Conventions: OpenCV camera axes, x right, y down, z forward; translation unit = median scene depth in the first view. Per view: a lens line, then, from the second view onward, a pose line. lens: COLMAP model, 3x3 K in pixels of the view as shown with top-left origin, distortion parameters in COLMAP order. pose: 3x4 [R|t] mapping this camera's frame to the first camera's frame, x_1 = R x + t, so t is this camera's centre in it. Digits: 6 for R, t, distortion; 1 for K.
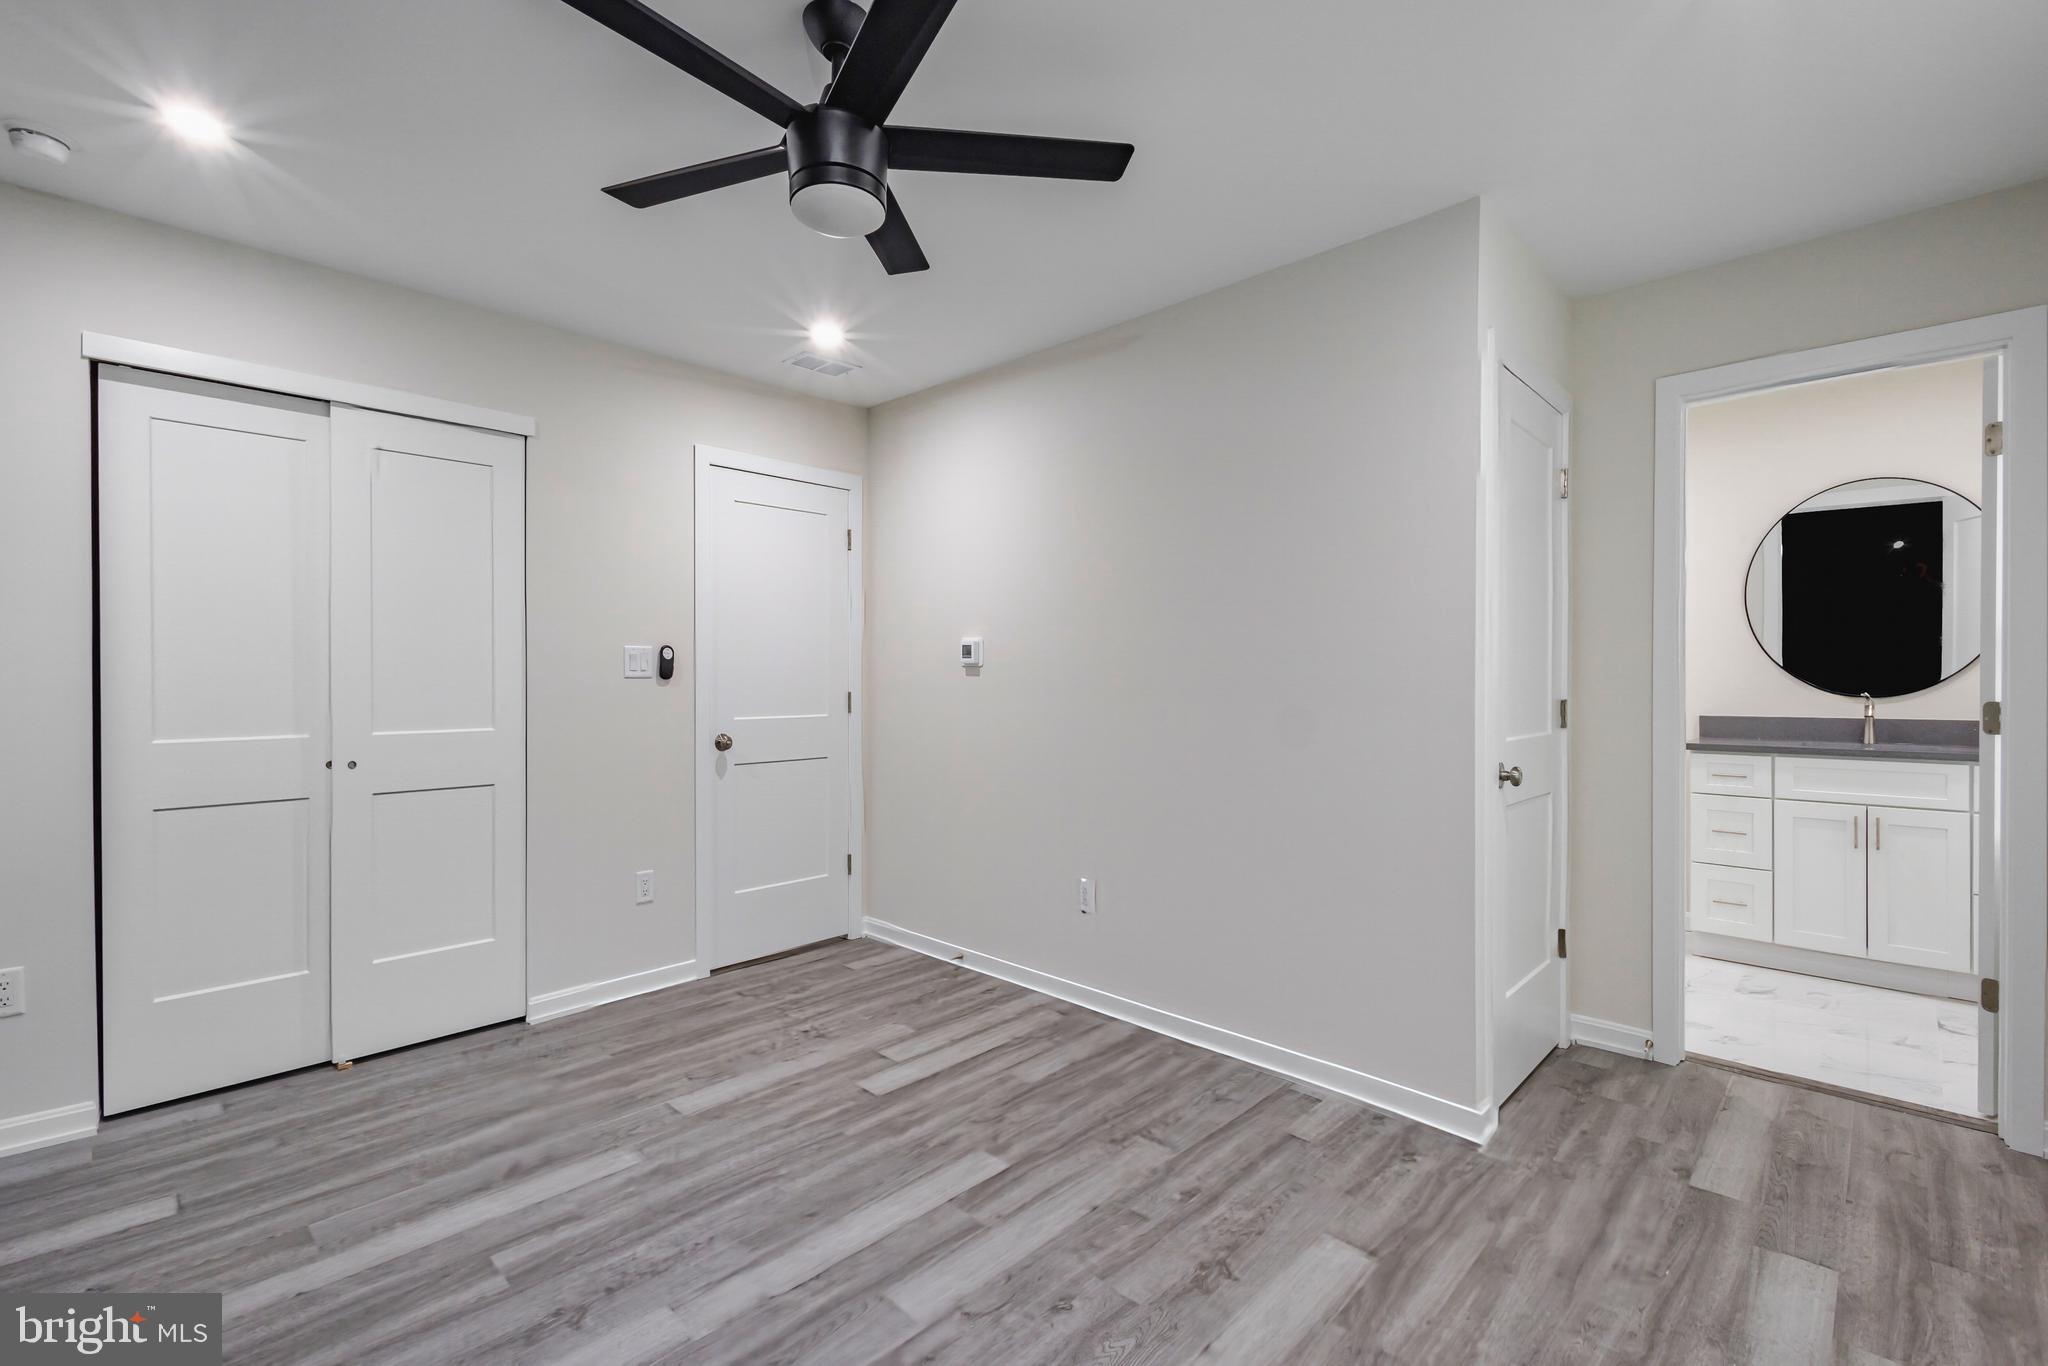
lens RADIAL K [[896.4, 0, 1017.2], [0, 896.4, 682.8], [0, 0, 1]] dist [0.010378, 0.000158]
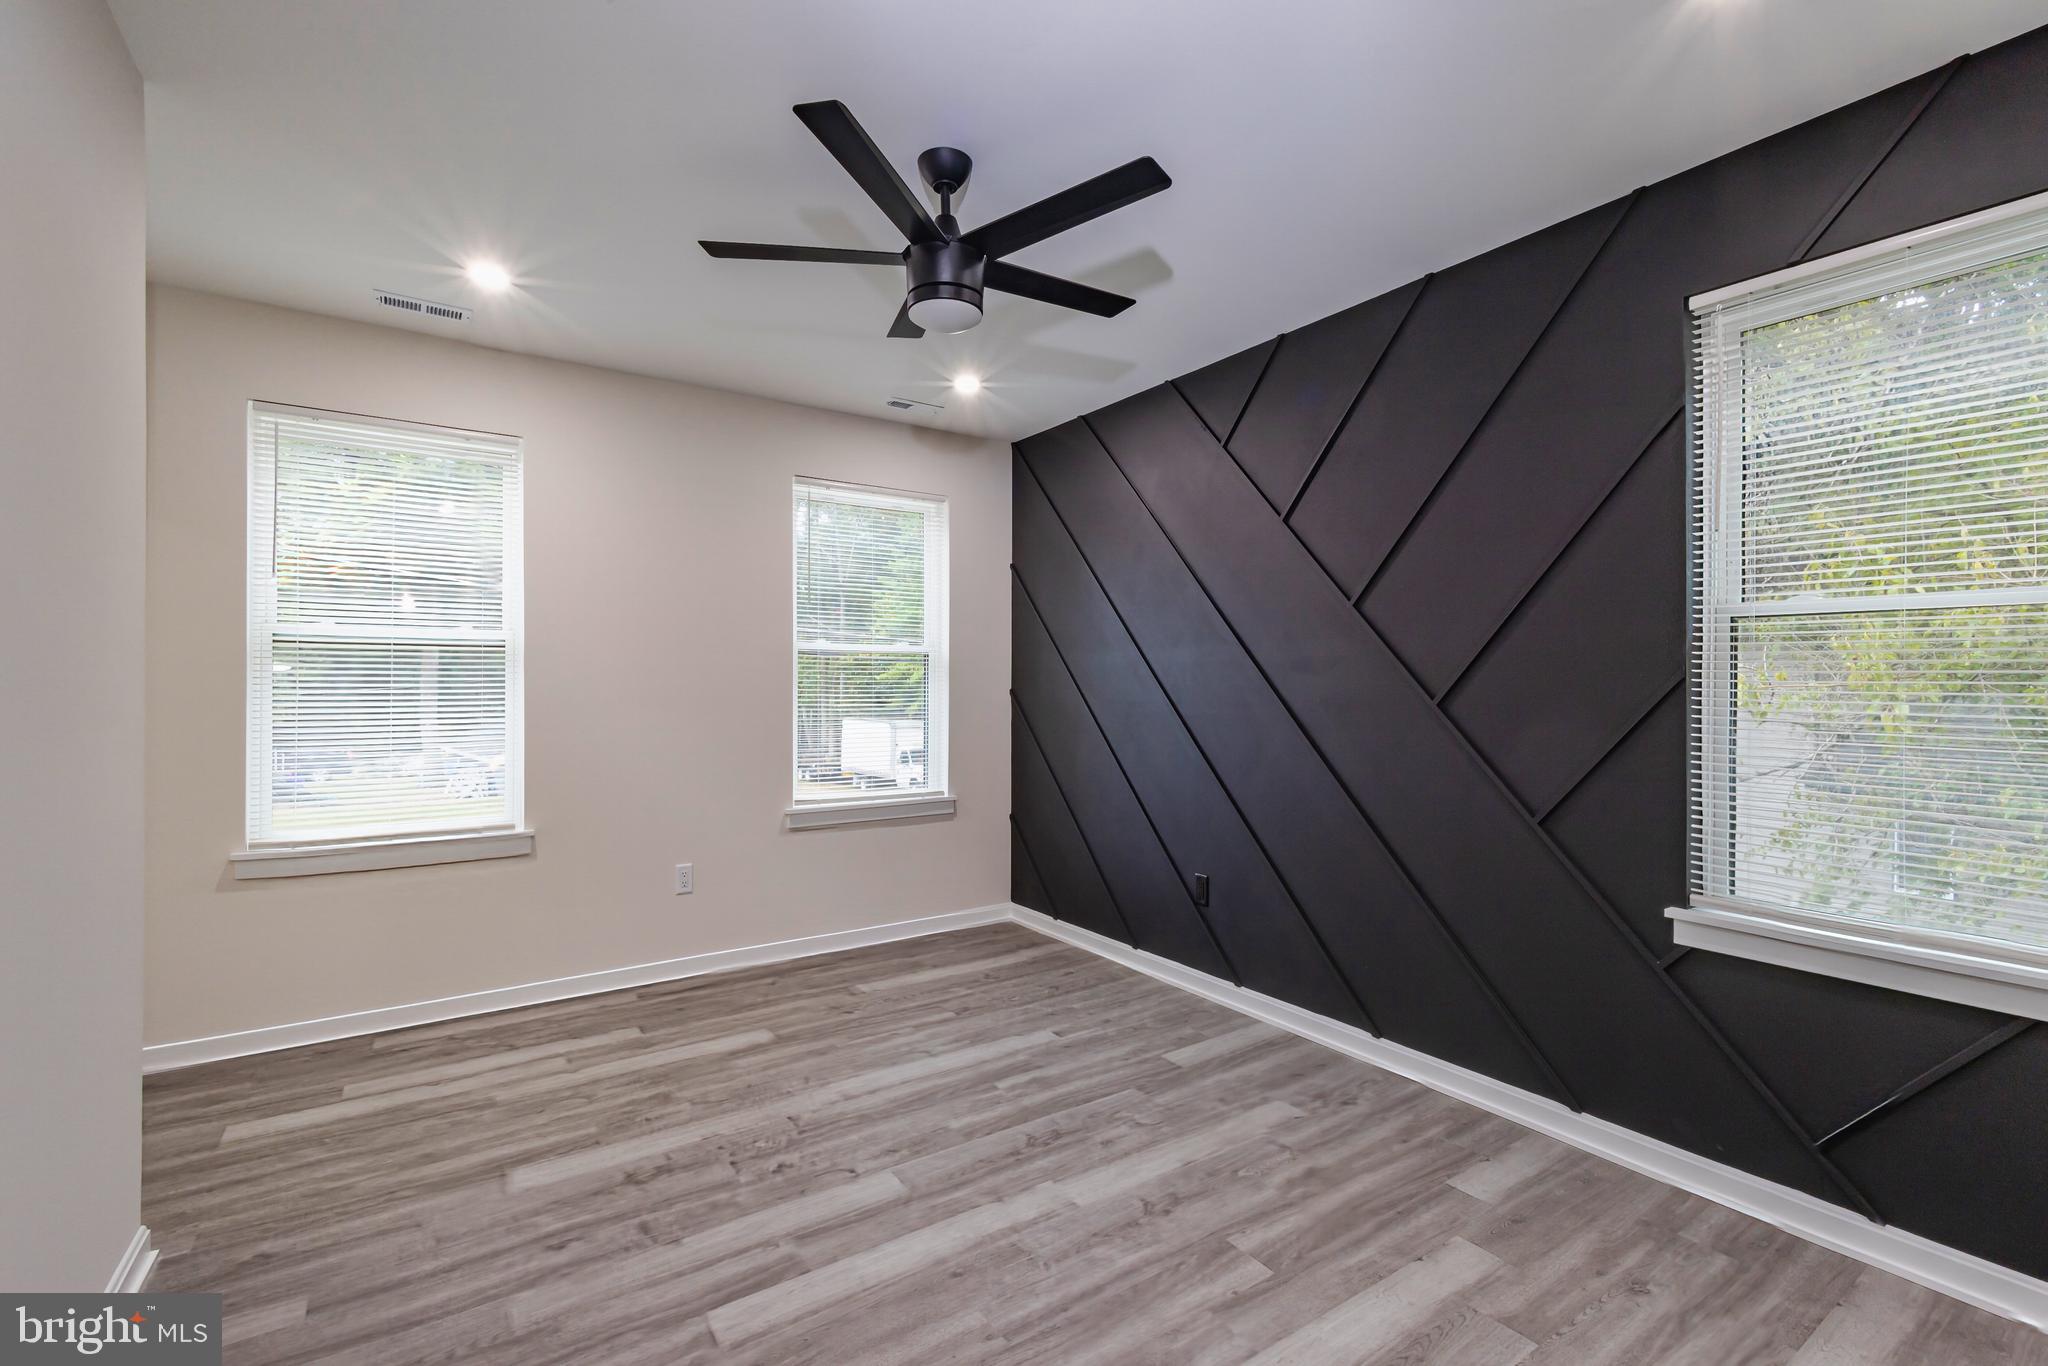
lens RADIAL K [[896.4, 0, 1024.7], [0, 896.4, 680.3], [0, 0, 1]] dist [0.010378, 0.000158]
pose [[-0.978963, -0.000938, 0.204036, -0.484706], [-0.001105, 0.999999, -0.000705, -0.011838], [-0.204035, -0.000915, -0.978963, 1.896946]]
